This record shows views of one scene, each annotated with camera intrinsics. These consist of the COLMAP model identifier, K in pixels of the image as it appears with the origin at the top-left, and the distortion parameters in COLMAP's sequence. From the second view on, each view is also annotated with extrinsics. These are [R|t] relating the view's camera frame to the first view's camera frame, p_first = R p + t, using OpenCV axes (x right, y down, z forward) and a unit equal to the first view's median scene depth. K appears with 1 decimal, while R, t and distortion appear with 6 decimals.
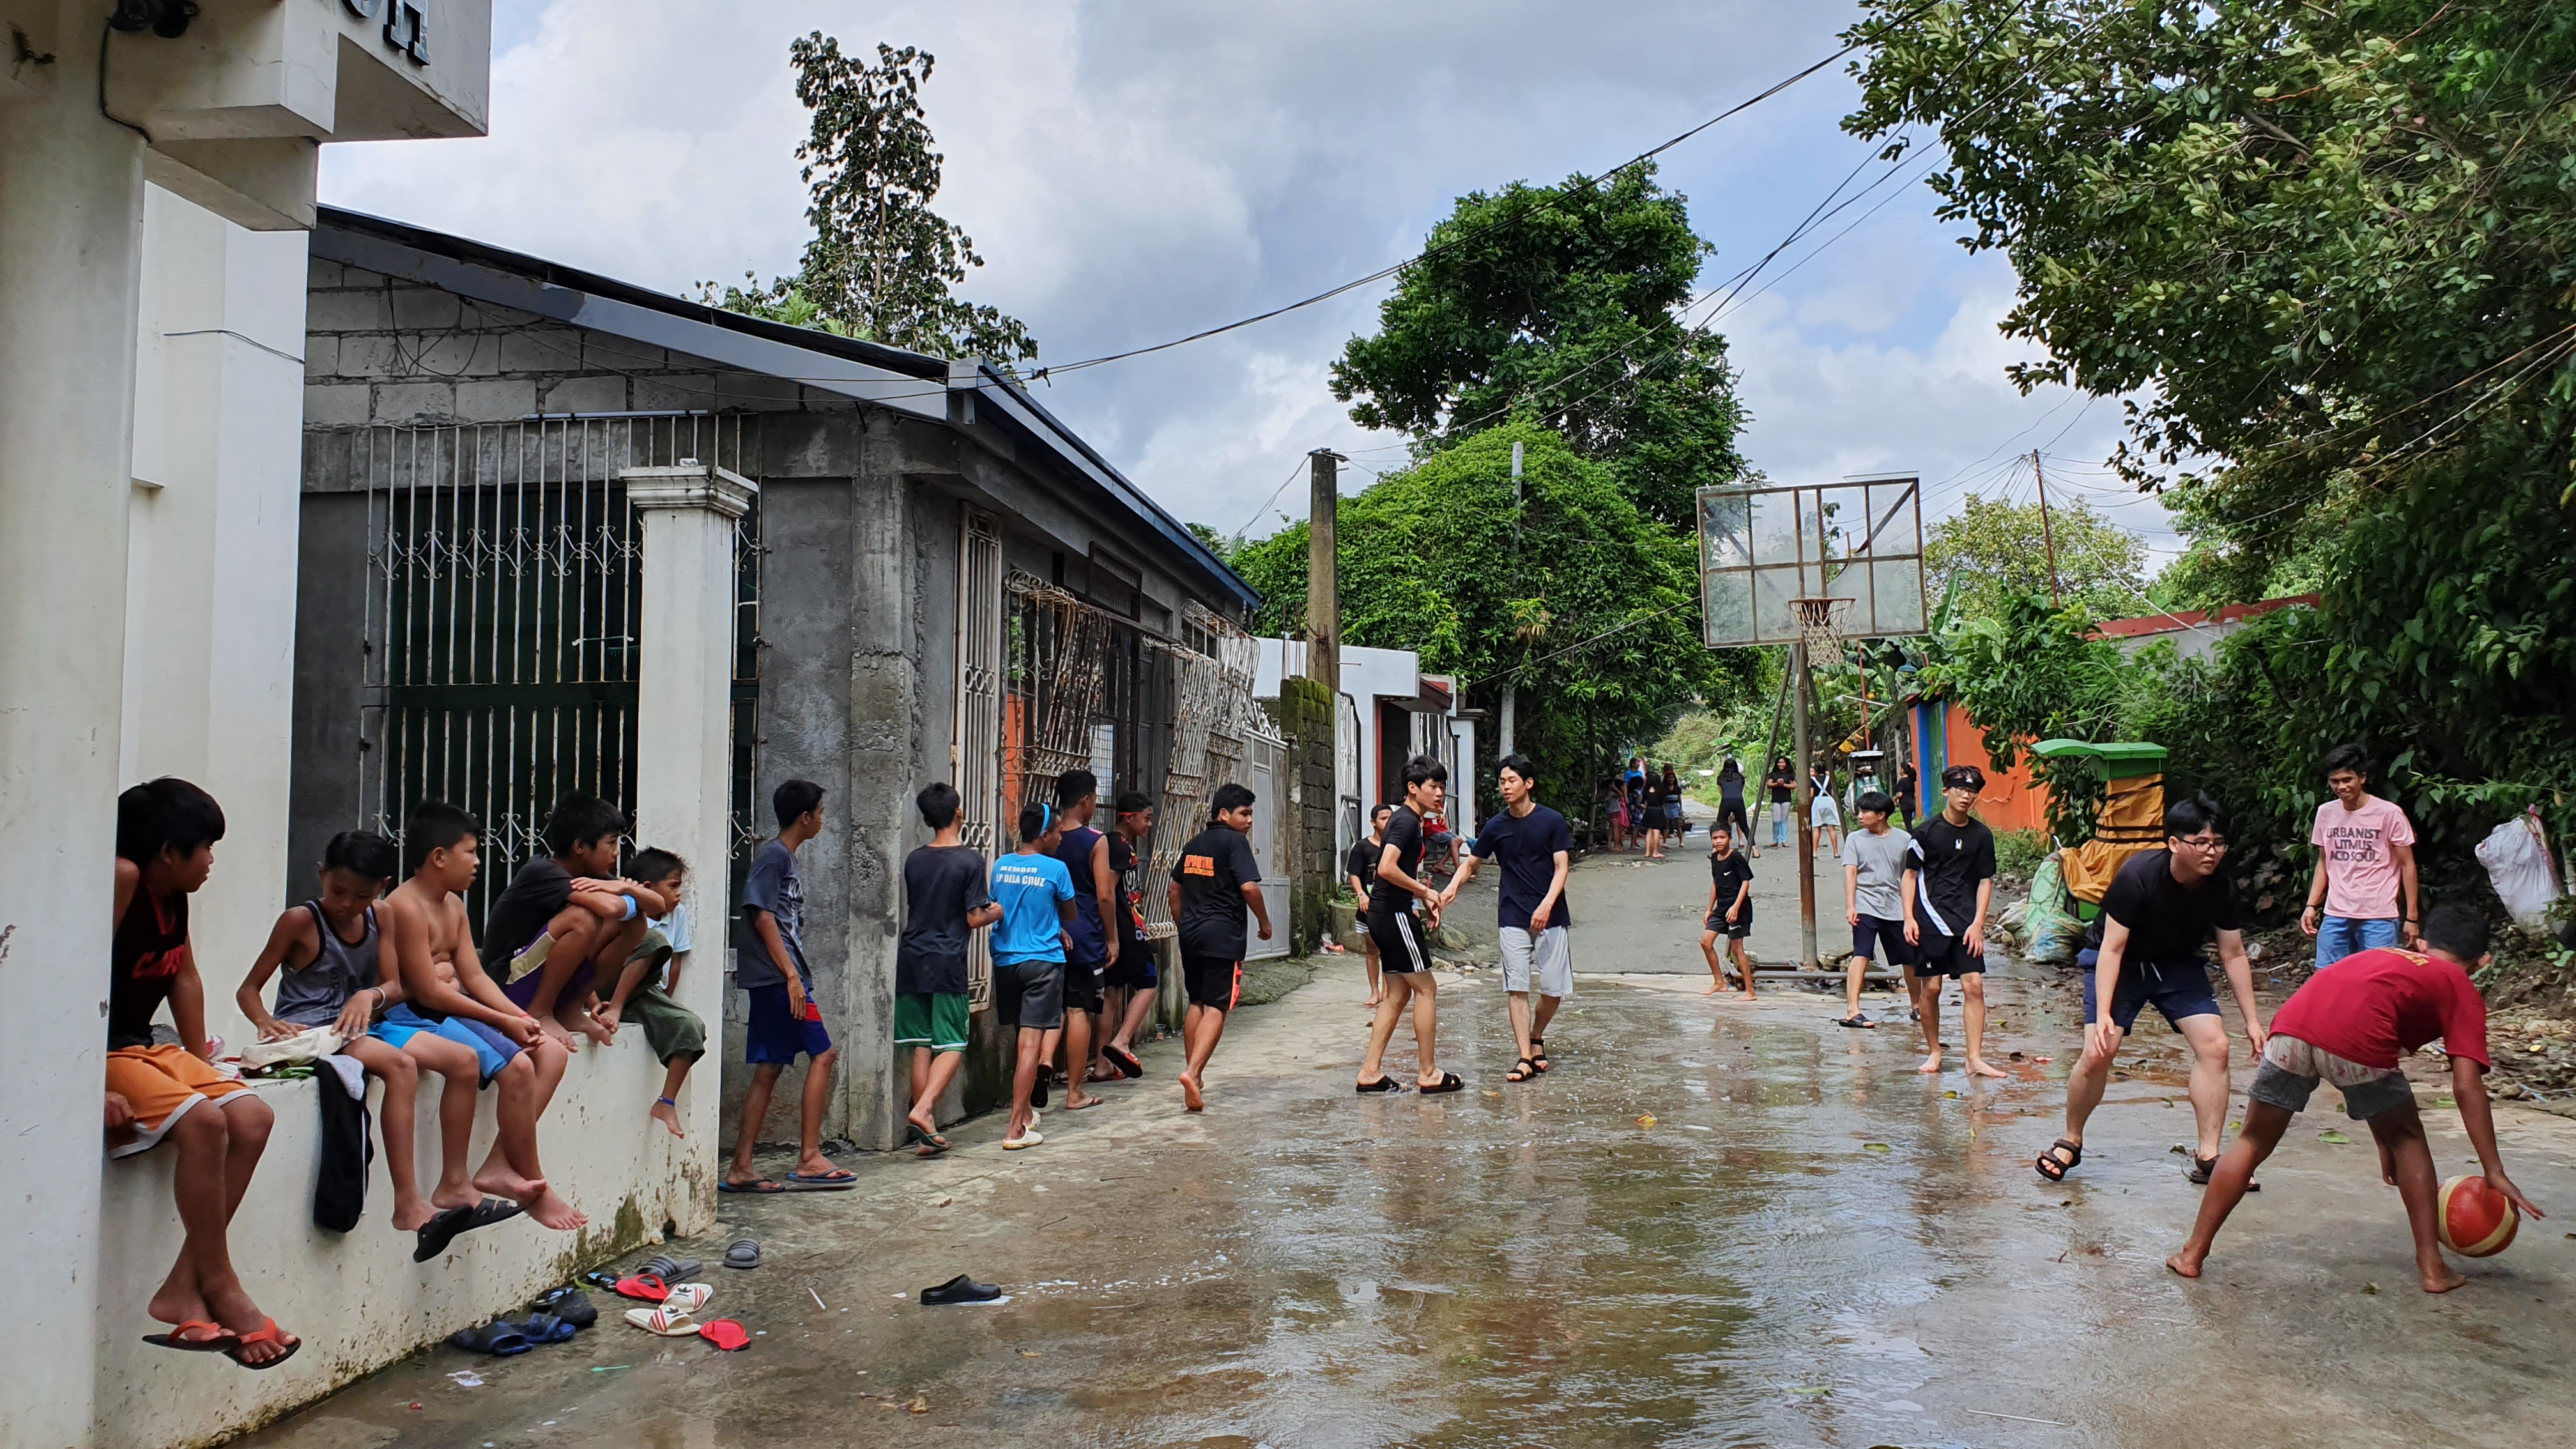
lens RADIAL K [[2019.3, 0, 1288.0], [0, 2019.3, 724.5], [0, 0, 1]] dist [0.009613, 0.003048]
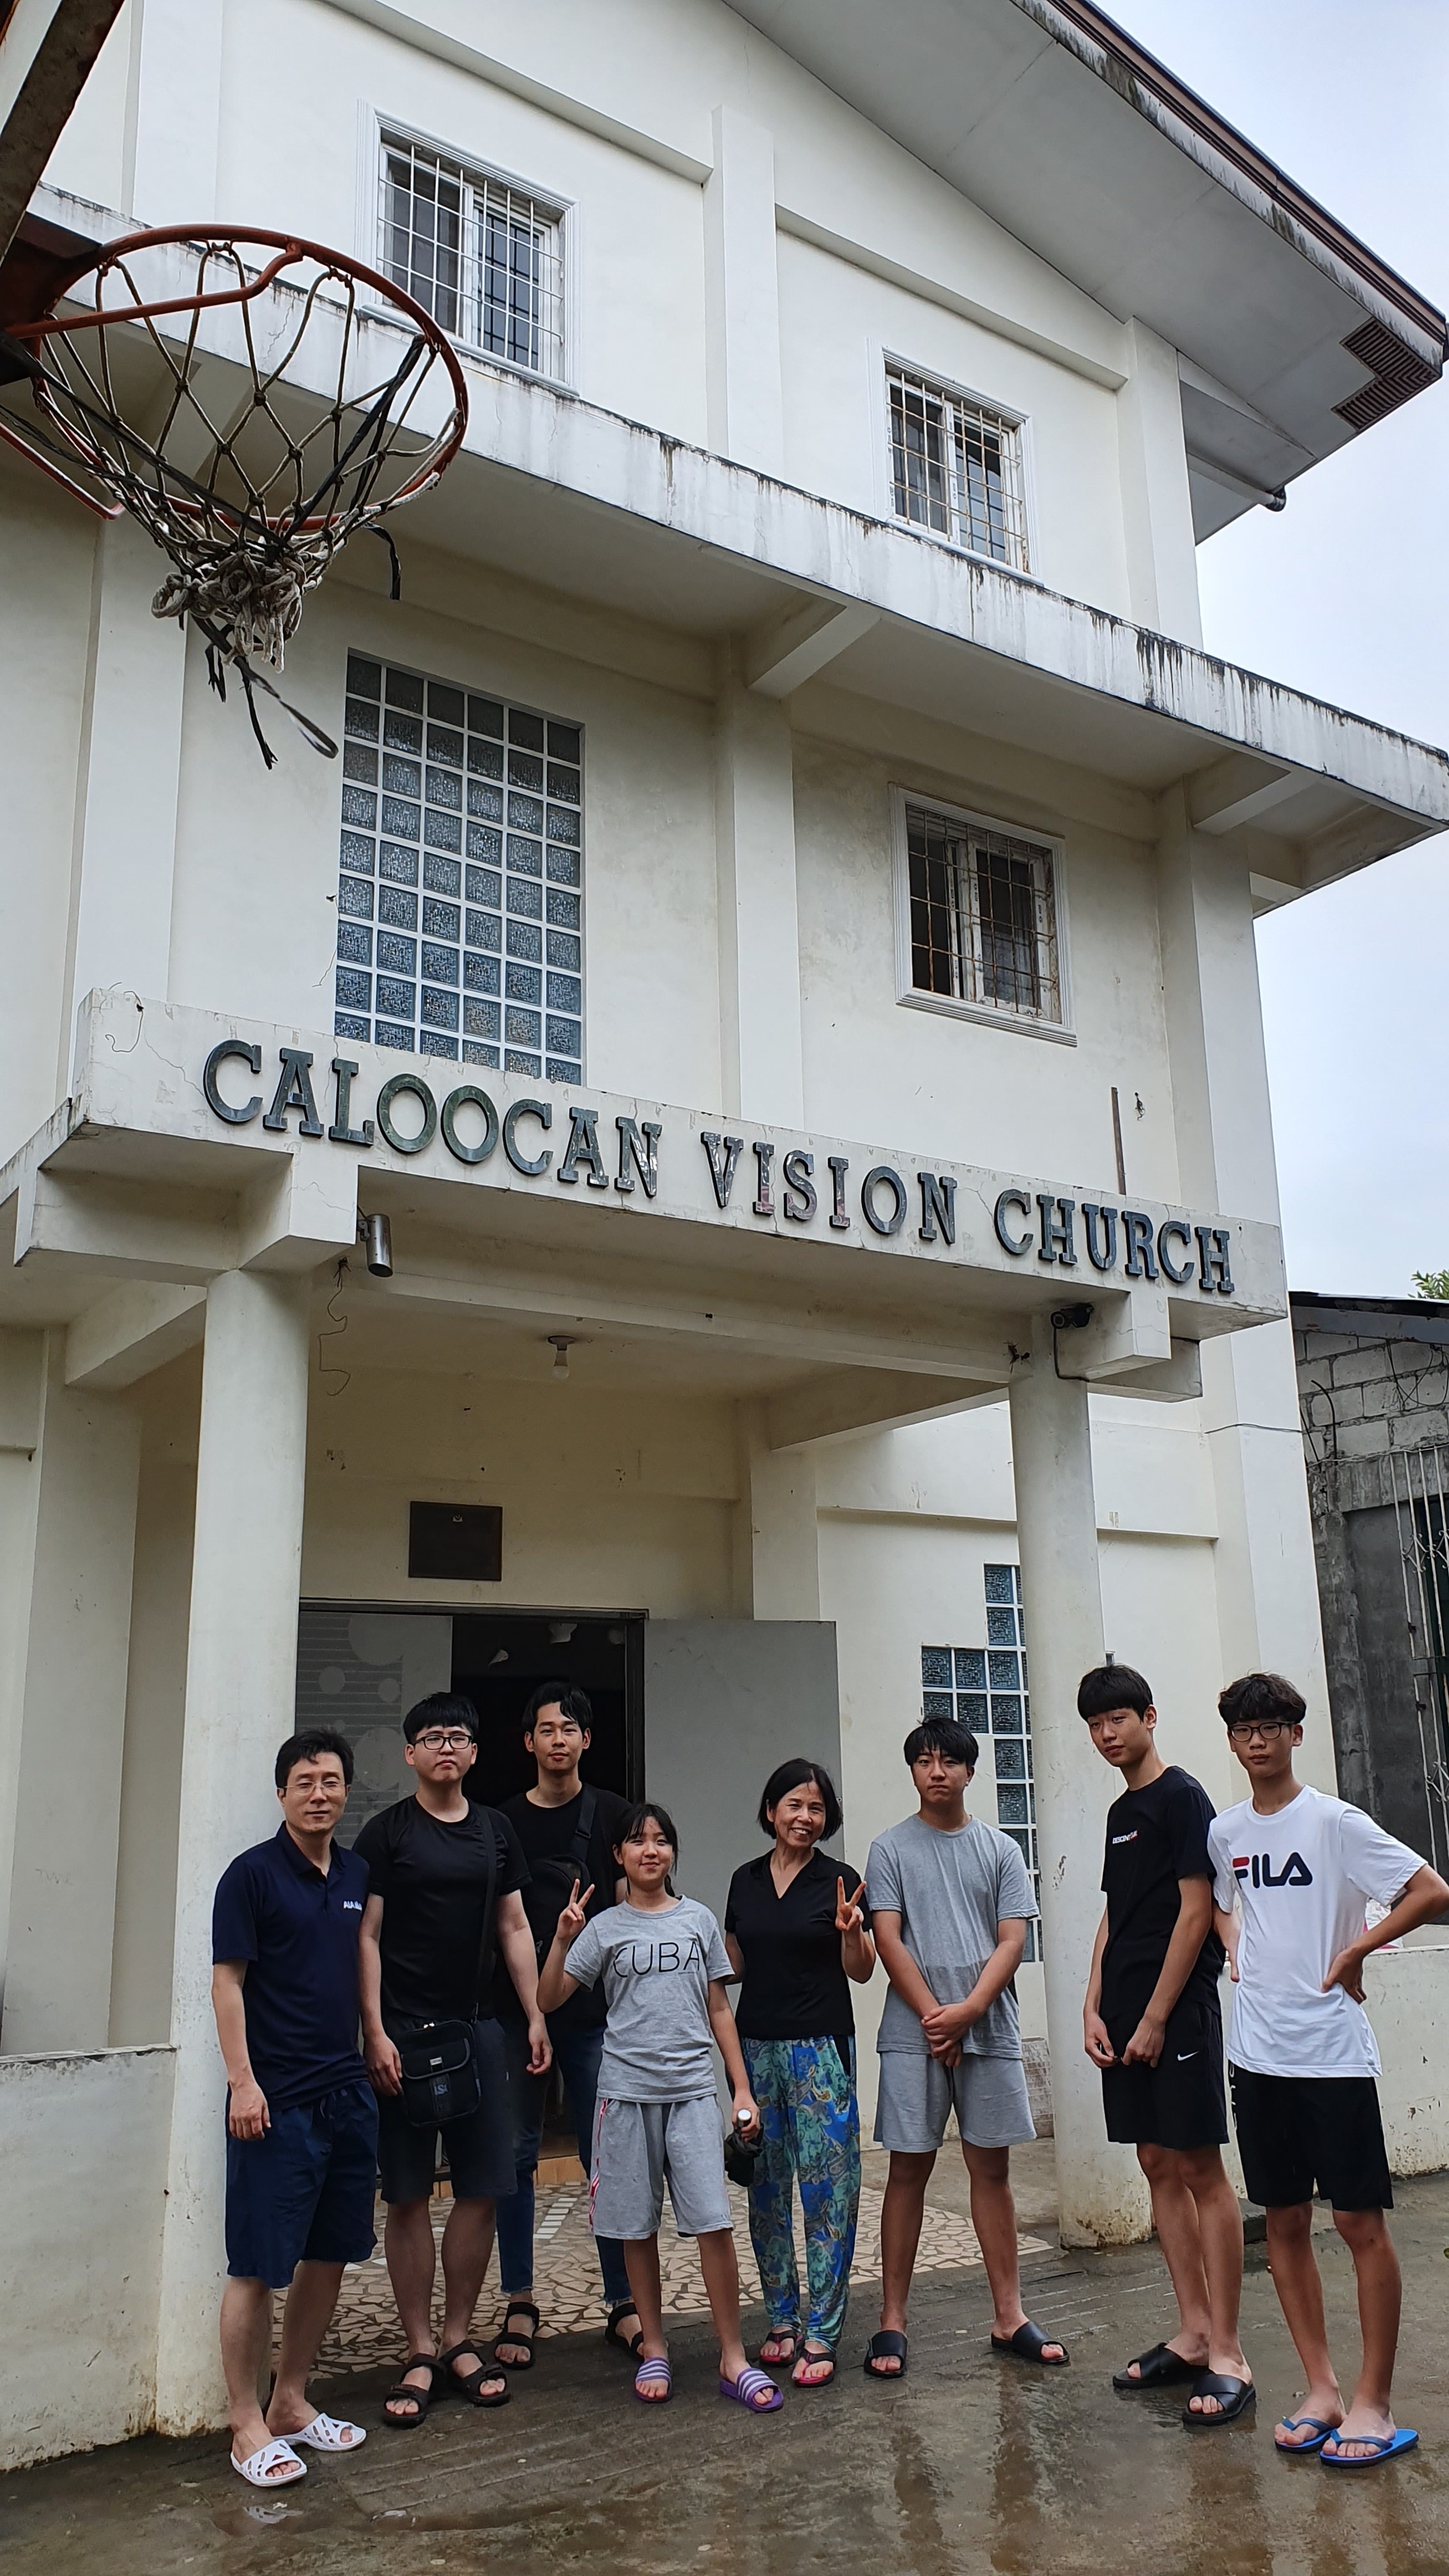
lens RADIAL K [[2019.3, 0, 724.5], [0, 2019.3, 1288.0], [0, 0, 1]] dist [0.009613, 0.003048]
pose [[0.648655, -0.203135, -0.733473, 0.234077], [0.073335, 0.975921, -0.205426, -0.016653], [0.757541, 0.079461, 0.647933, -0.159052]]
